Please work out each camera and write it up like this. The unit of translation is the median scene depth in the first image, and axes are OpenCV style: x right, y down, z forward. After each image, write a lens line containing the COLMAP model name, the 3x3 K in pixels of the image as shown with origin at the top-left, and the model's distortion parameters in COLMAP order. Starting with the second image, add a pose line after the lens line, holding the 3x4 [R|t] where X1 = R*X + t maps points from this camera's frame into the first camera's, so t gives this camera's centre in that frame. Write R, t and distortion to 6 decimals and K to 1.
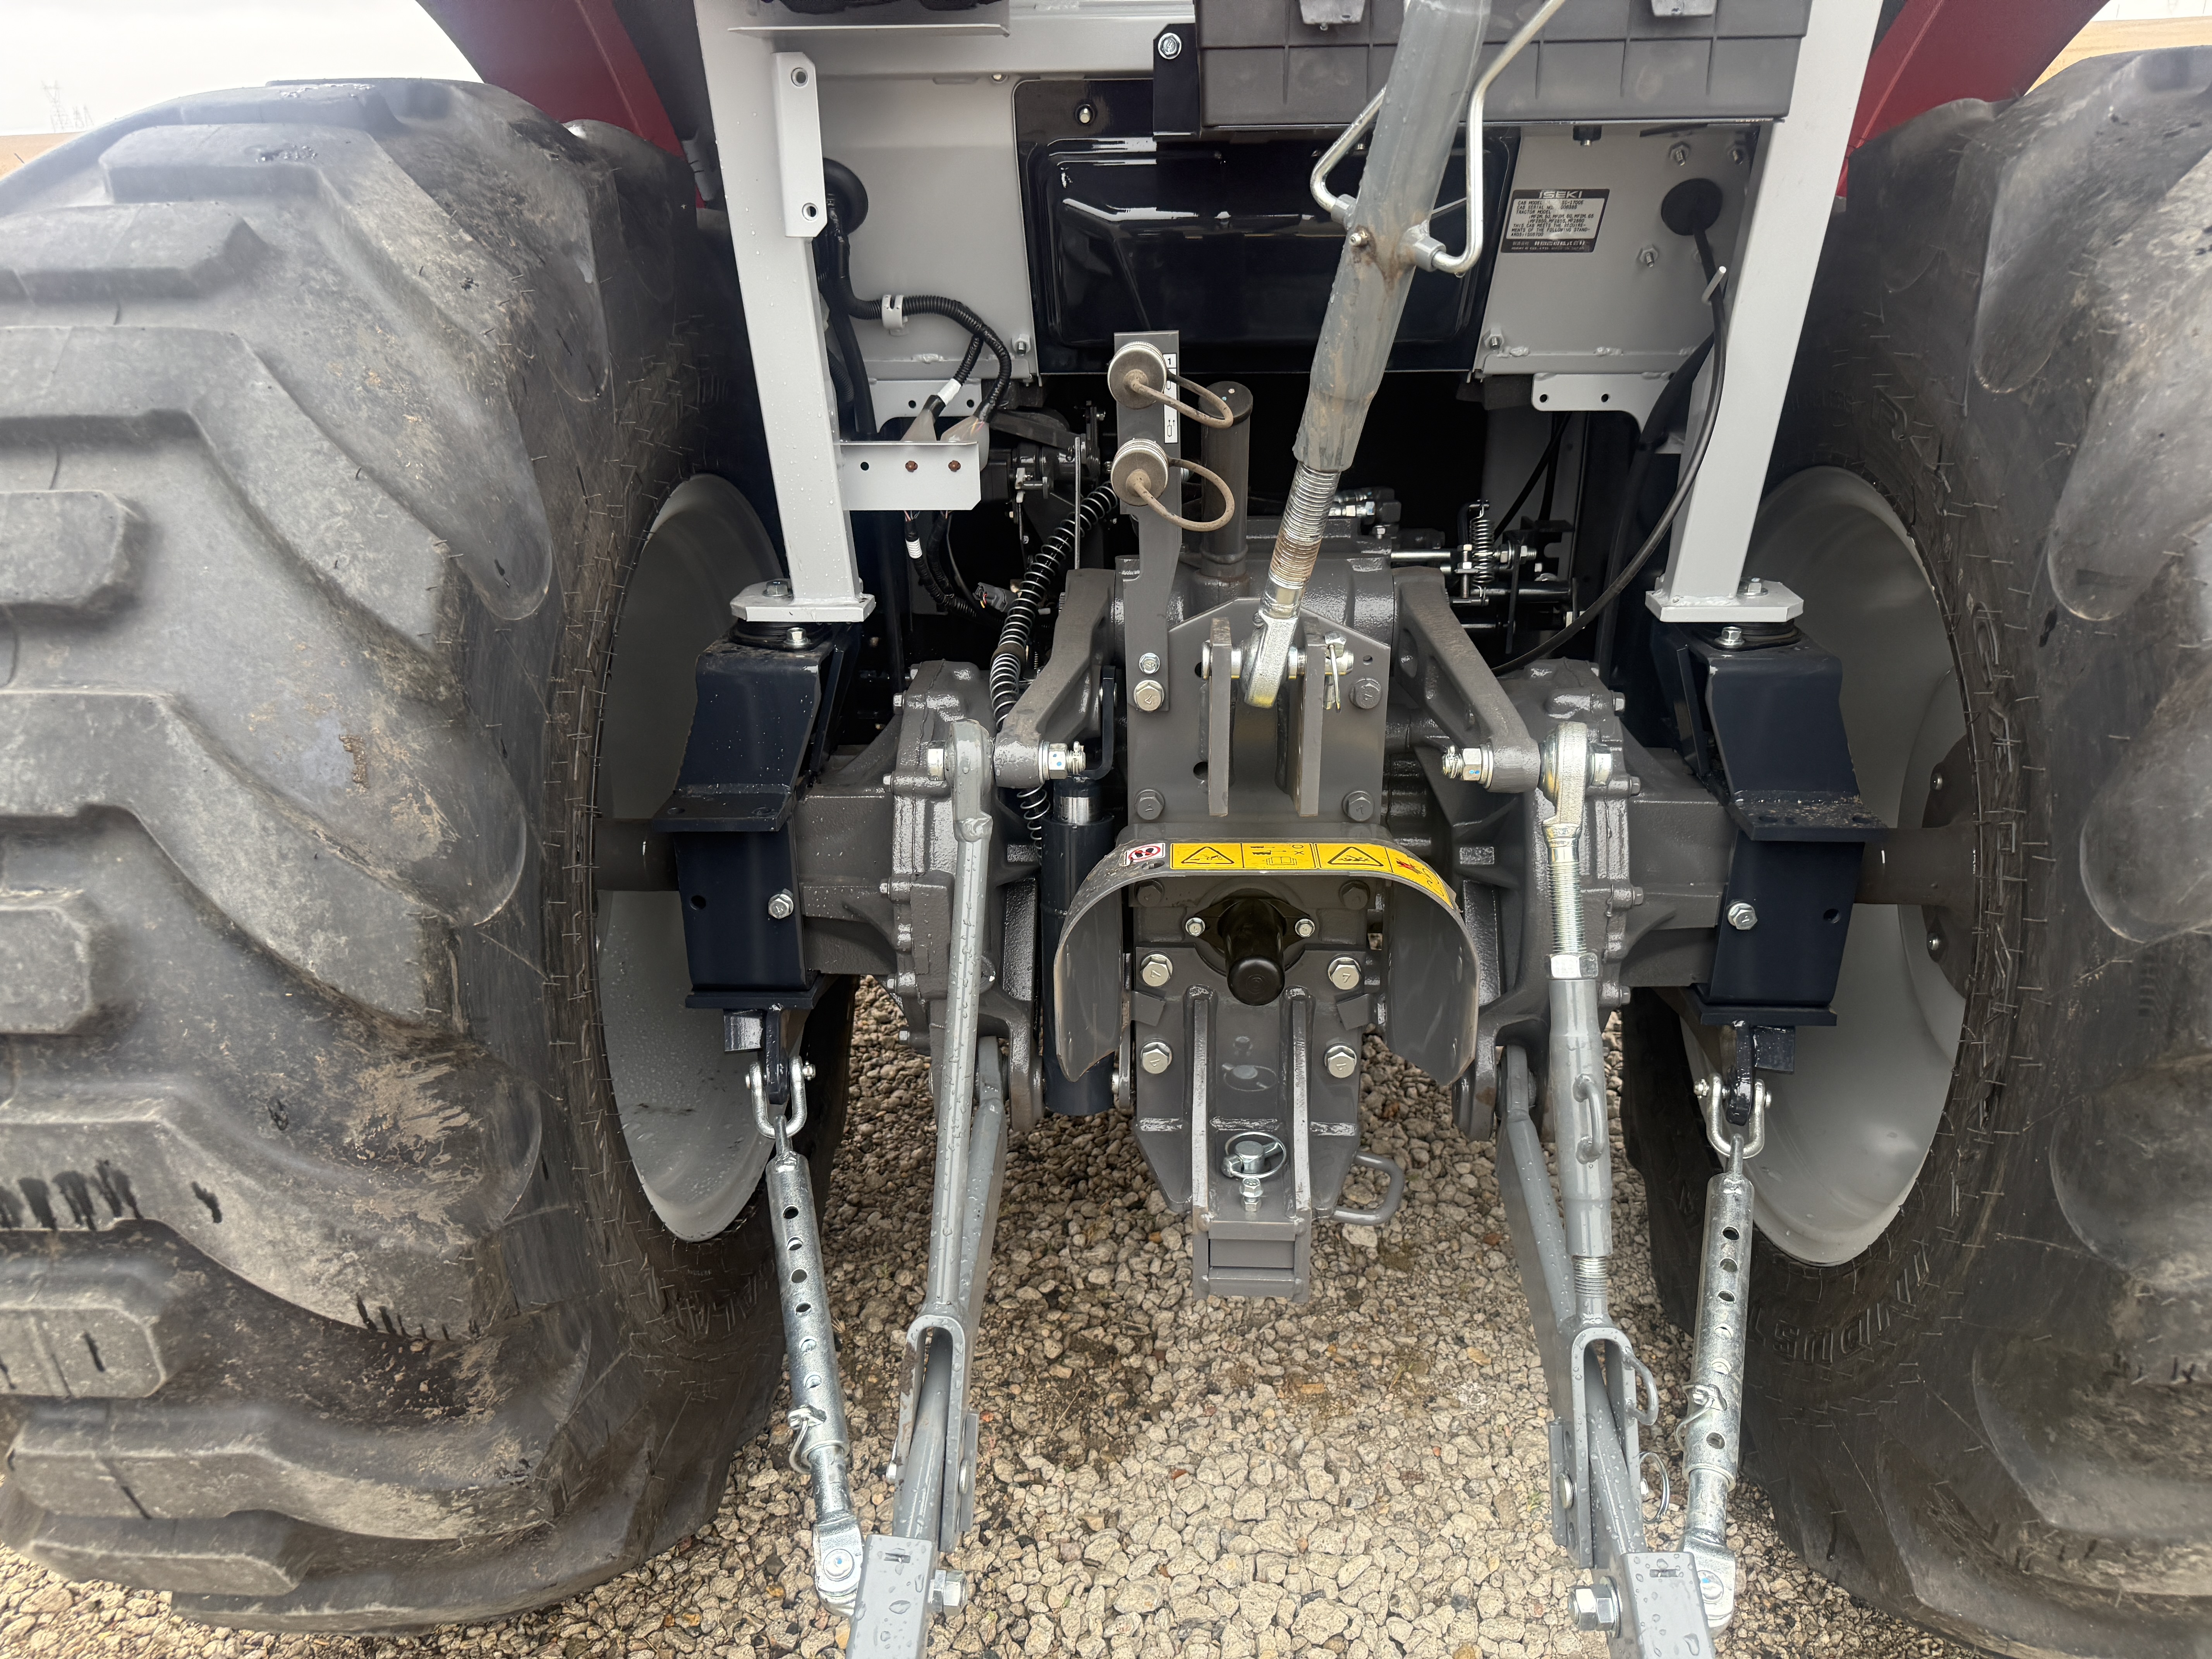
lens RADIAL K [[1544.5, 0, 1106.0], [0, 1544.5, 829.5], [0, 0, 1]] dist [0.091507, -0.121901]
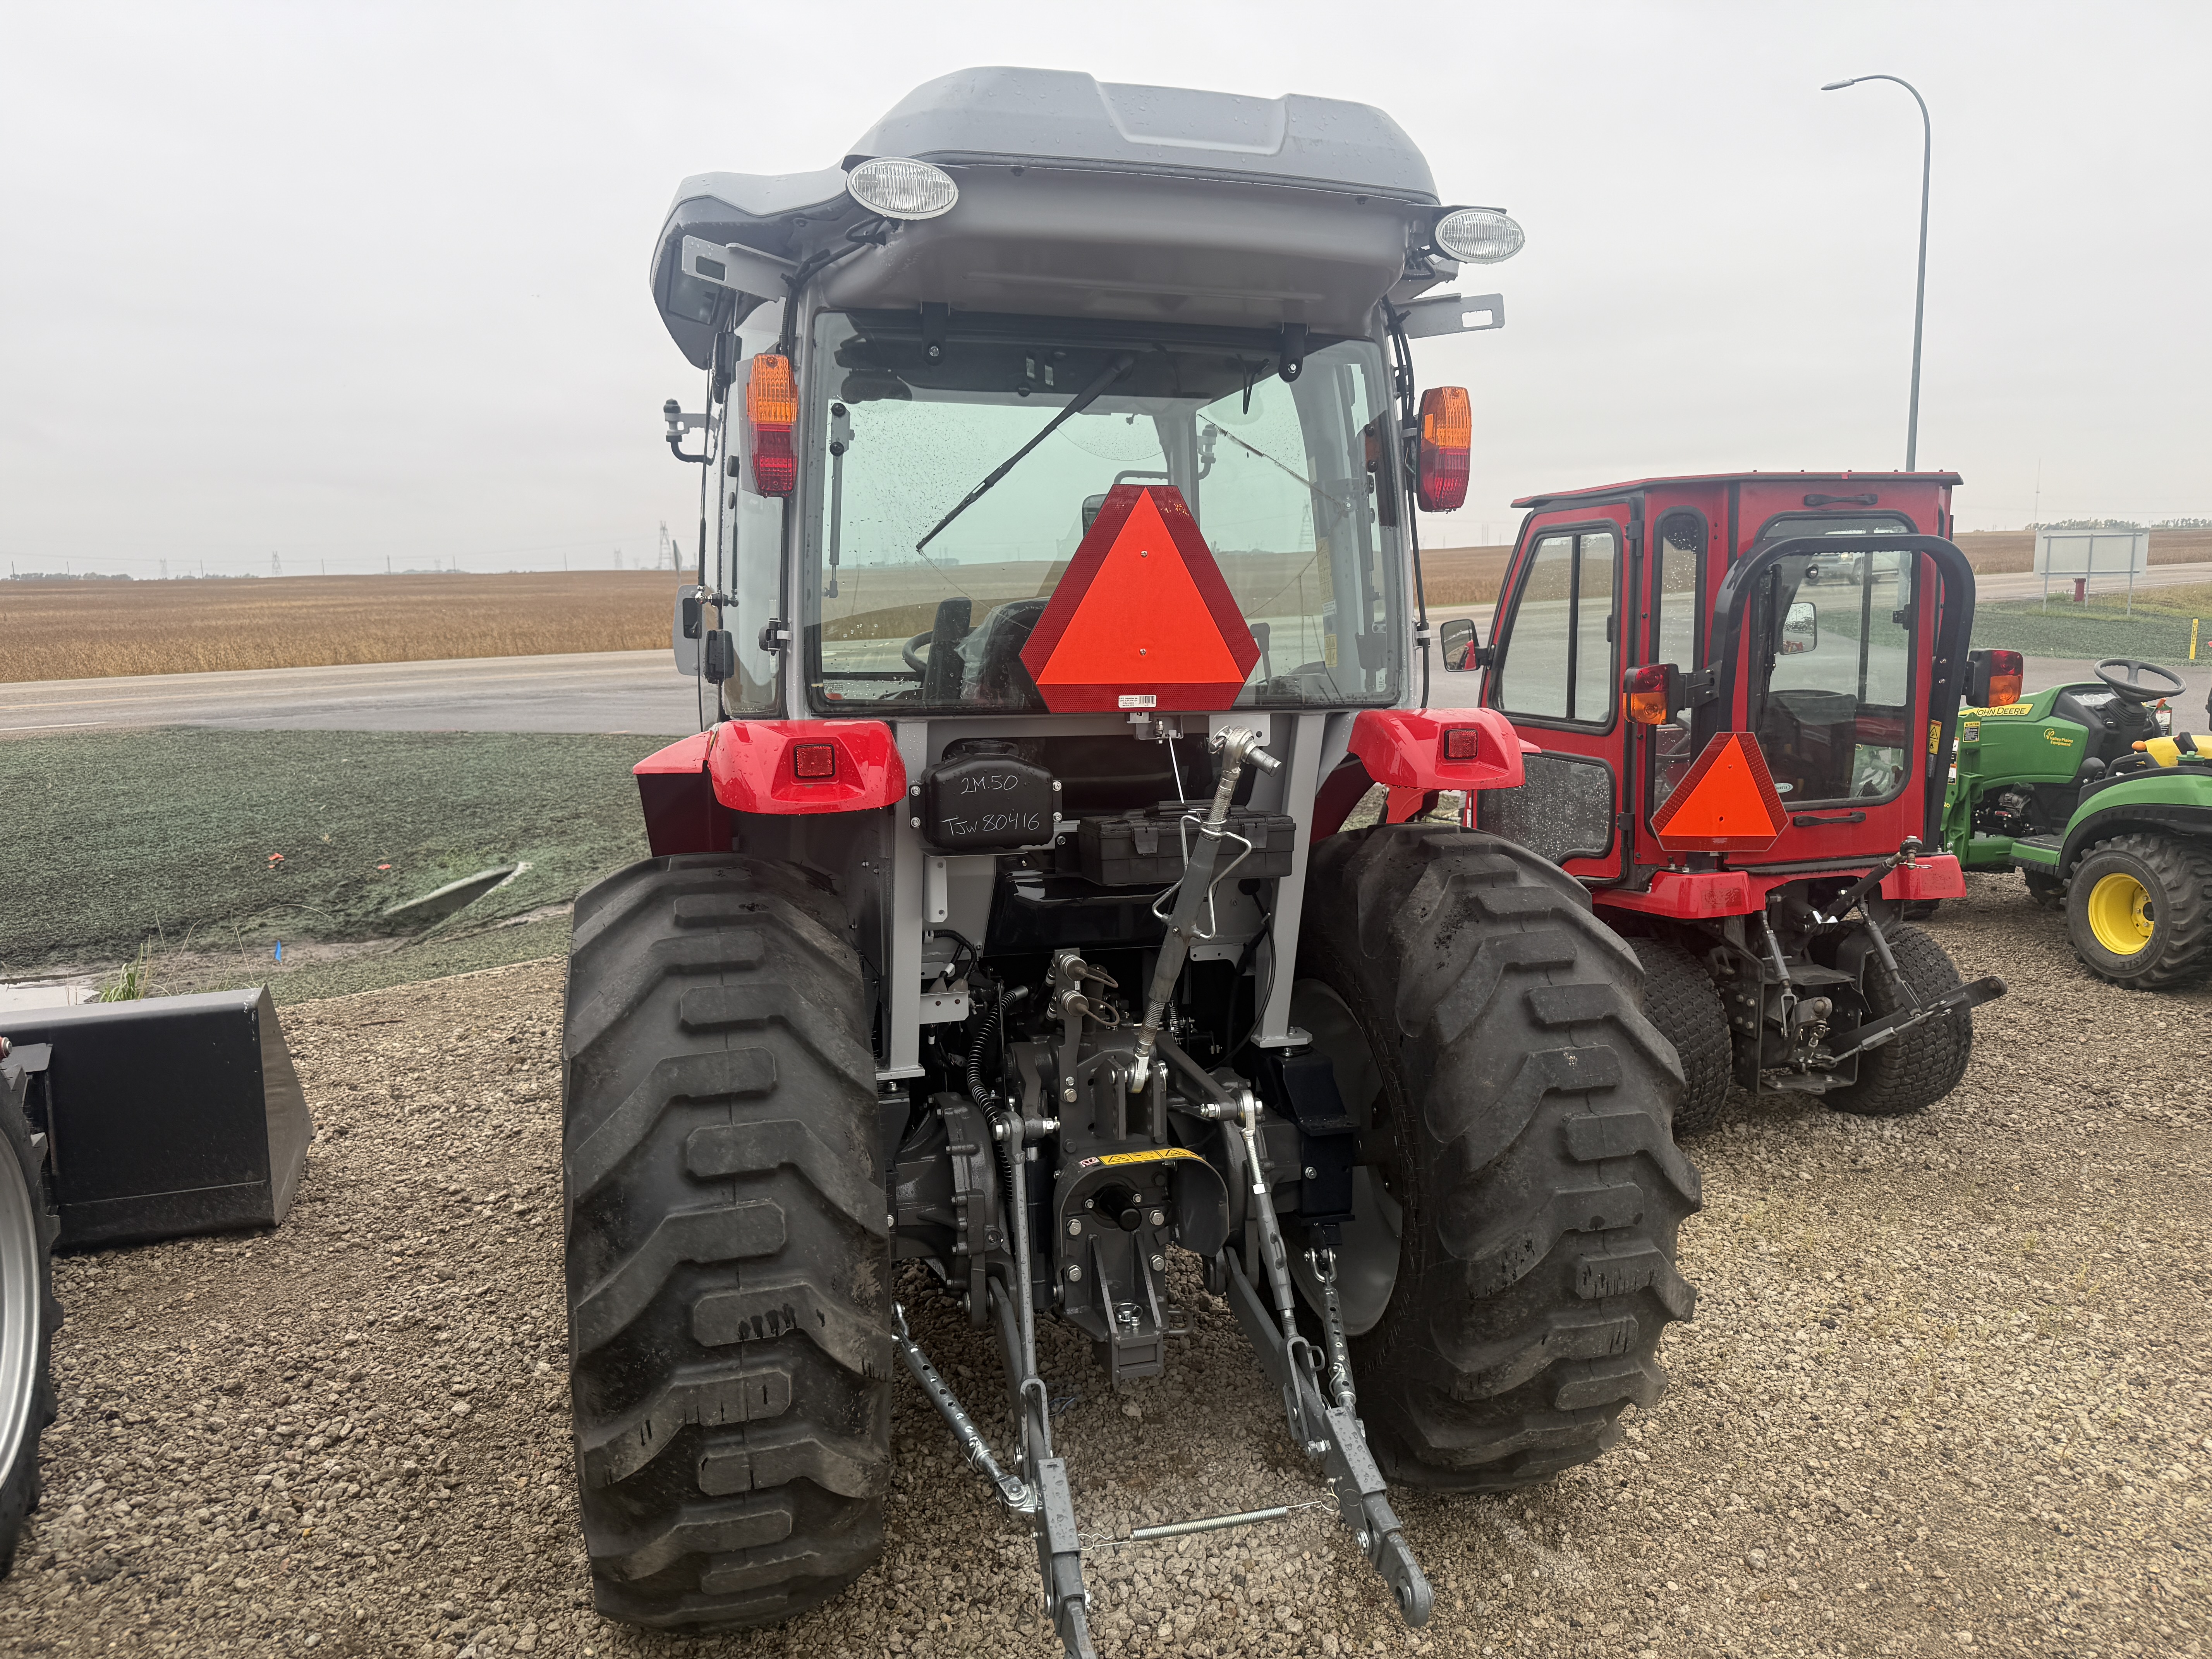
lens RADIAL K [[1533.9, 0, 1094.2], [0, 1533.9, 821.6], [0, 0, 1]] dist [0.155310, -0.316334]
pose [[0.942777, -0.031099, 0.331970, -0.758897], [0.124845, 0.956137, -0.264982, 0.149362], [-0.309168, 0.291264, 0.905307, -1.332503]]
